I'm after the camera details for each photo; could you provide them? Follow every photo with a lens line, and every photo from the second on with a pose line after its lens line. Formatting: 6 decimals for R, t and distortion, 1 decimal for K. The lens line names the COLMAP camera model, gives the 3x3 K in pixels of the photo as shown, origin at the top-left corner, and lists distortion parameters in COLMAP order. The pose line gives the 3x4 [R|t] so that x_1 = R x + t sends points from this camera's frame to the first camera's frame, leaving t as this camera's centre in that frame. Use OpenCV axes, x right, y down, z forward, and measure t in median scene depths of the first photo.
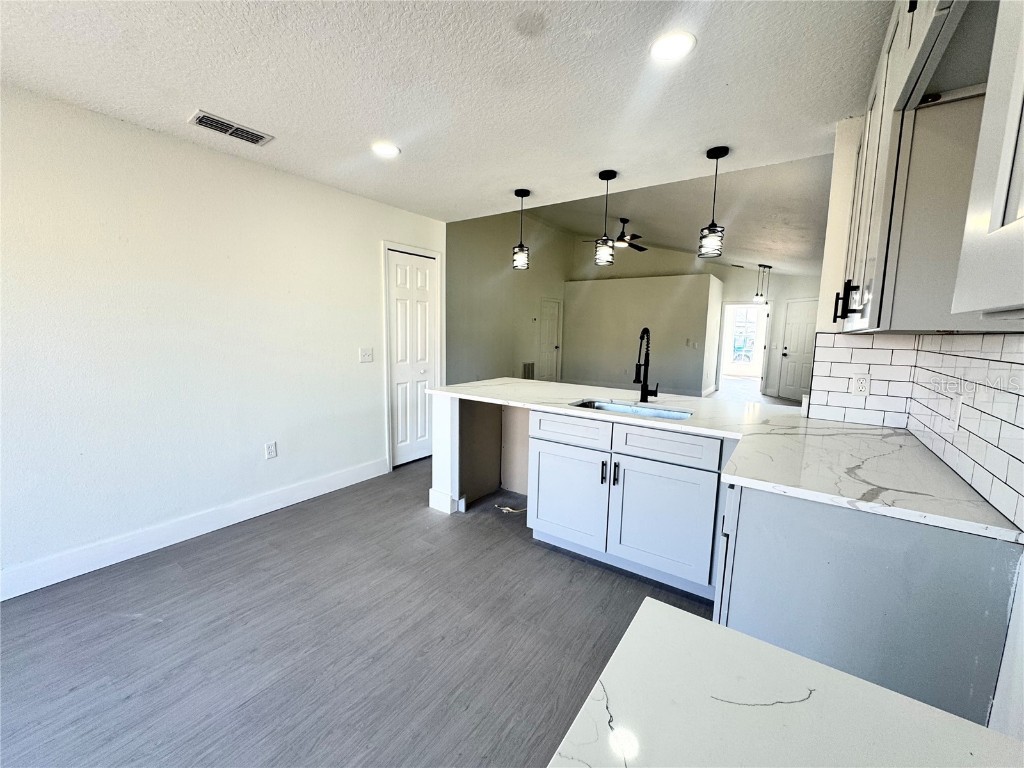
lens RADIAL K [[410.6, 0, 513.4], [0, 410.6, 380.9], [0, 0, 1]] dist [-0.003949, 0.000381]
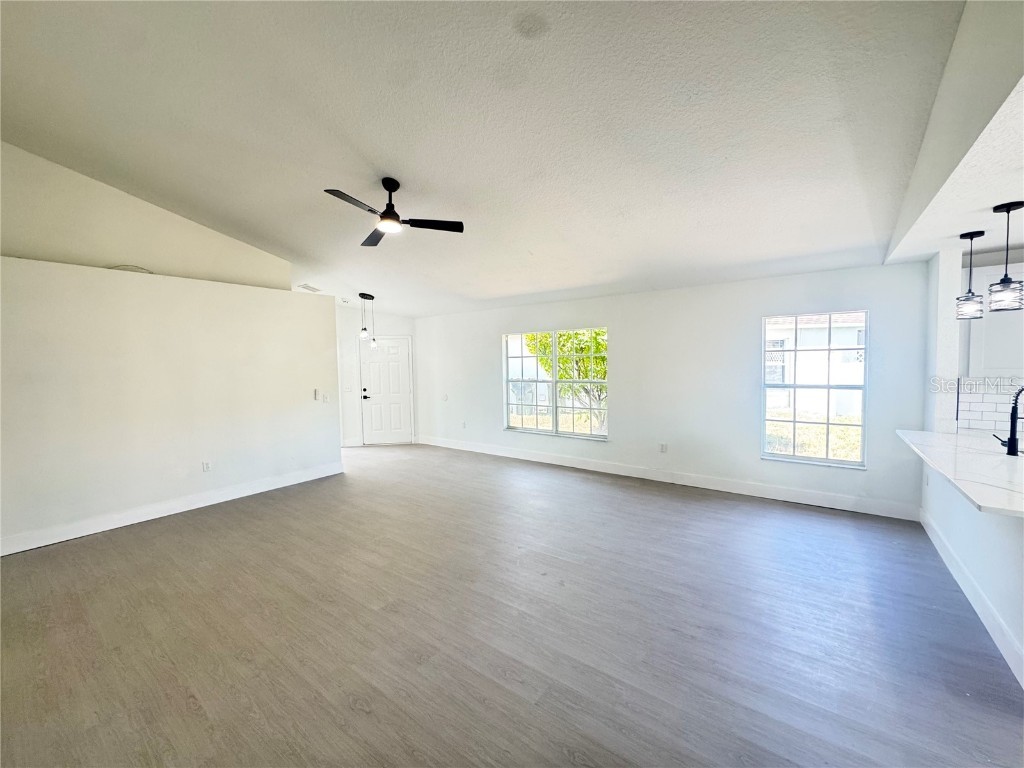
lens RADIAL K [[410.6, 0, 511.7], [0, 410.6, 385.4], [0, 0, 1]] dist [-0.003949, 0.000381]
pose [[0.033427, -0.080565, 0.996189, -0.575870], [0.143558, 0.986797, 0.074988, -0.299971], [-0.989077, 0.140504, 0.044551, 1.739153]]
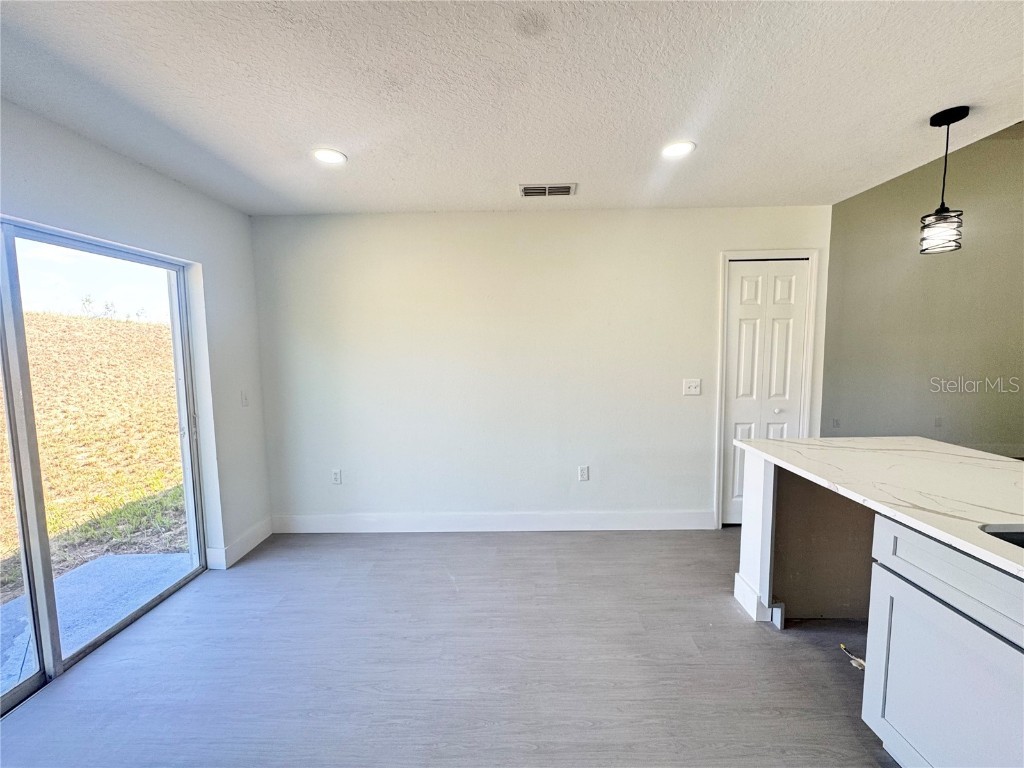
lens RADIAL K [[410.6, 0, 514.7], [0, 410.6, 381.6], [0, 0, 1]] dist [-0.003949, 0.000381]
pose [[0.558840, 0.045014, -0.828053, 0.164442], [-0.076433, 0.997071, 0.002618, -0.052185], [0.825745, 0.061828, 0.560644, 0.216173]]
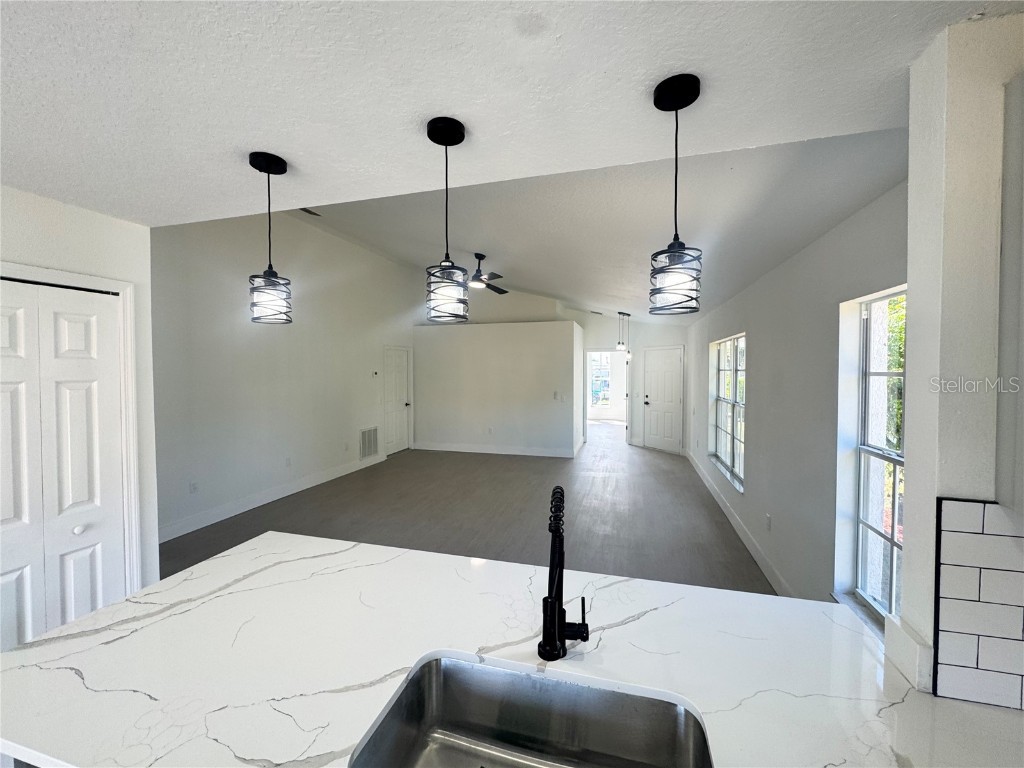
lens RADIAL K [[410.6, 0, 513.8], [0, 410.6, 381.2], [0, 0, 1]] dist [-0.003949, 0.000381]
pose [[0.943923, -0.031918, 0.328620, 0.121093], [0.061642, 0.994852, -0.080435, -0.154094], [-0.324361, 0.096181, 0.941031, 0.484868]]
